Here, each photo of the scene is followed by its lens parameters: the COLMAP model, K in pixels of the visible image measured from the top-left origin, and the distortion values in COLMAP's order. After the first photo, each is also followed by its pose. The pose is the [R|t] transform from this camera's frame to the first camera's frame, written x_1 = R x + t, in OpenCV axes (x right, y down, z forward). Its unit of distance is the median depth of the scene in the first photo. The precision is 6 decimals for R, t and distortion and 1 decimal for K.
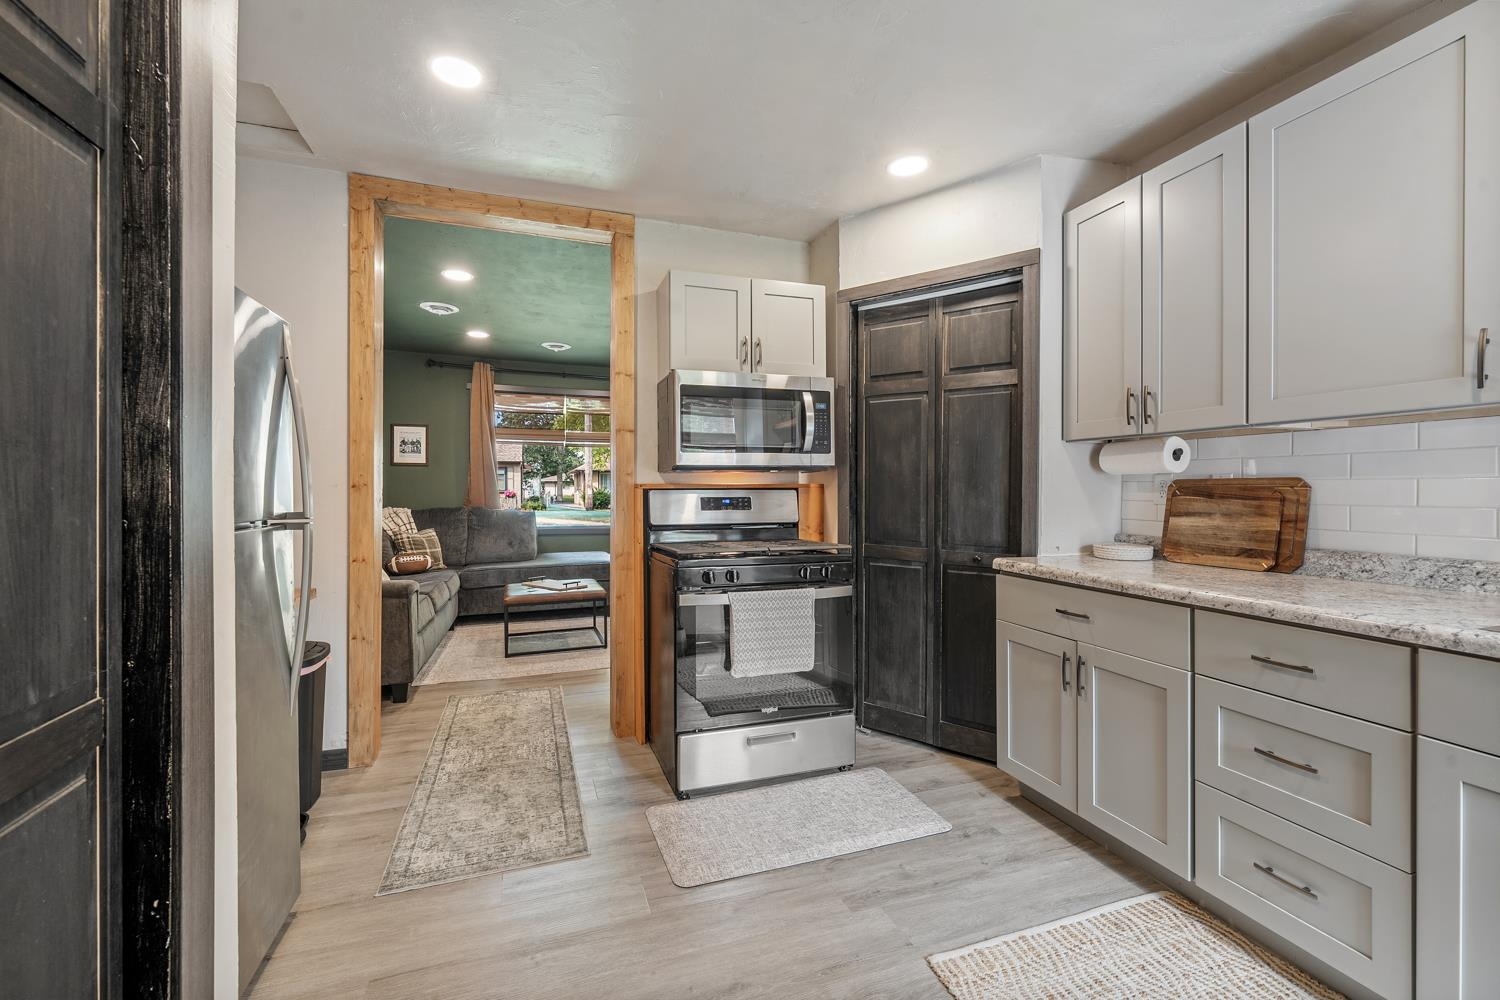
lens RADIAL K [[646.1, 0, 745.8], [0, 646.1, 498.0], [0, 0, 1]] dist [-0.002062, 0.000005]
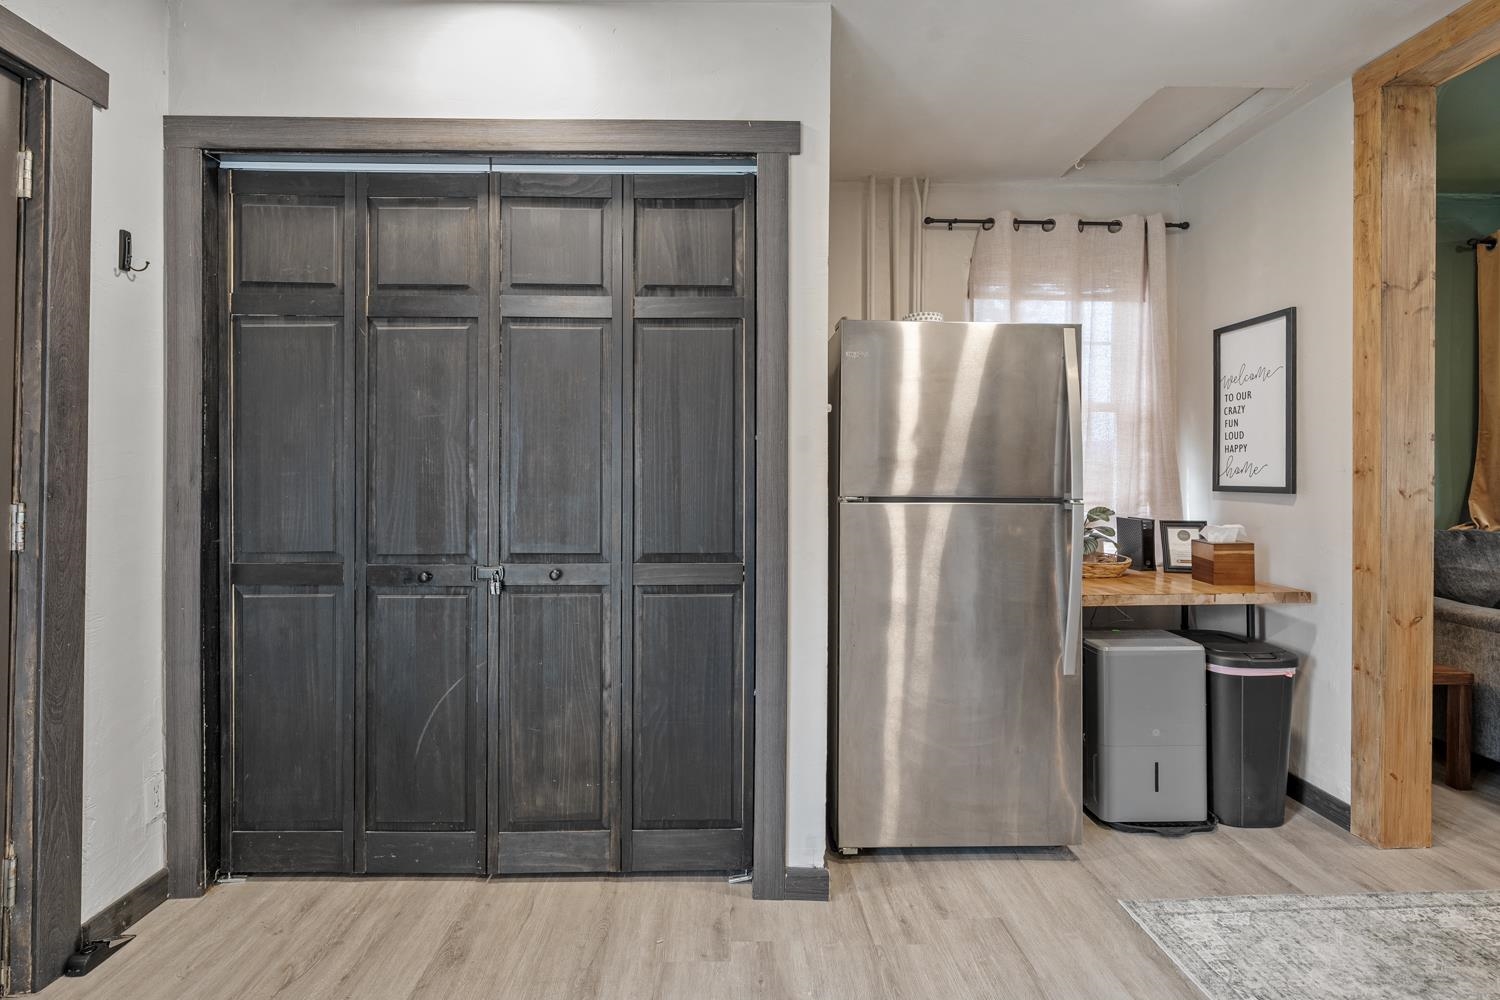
lens RADIAL K [[646.1, 0, 730.2], [0, 646.1, 462.3], [0, 0, 1]] dist [-0.002062, 0.000005]
pose [[-0.310594, -0.007760, -0.950511, 0.378523], [-0.020103, 0.999797, -0.001593, -0.012812], [0.950330, 0.018614, -0.310687, 0.544538]]
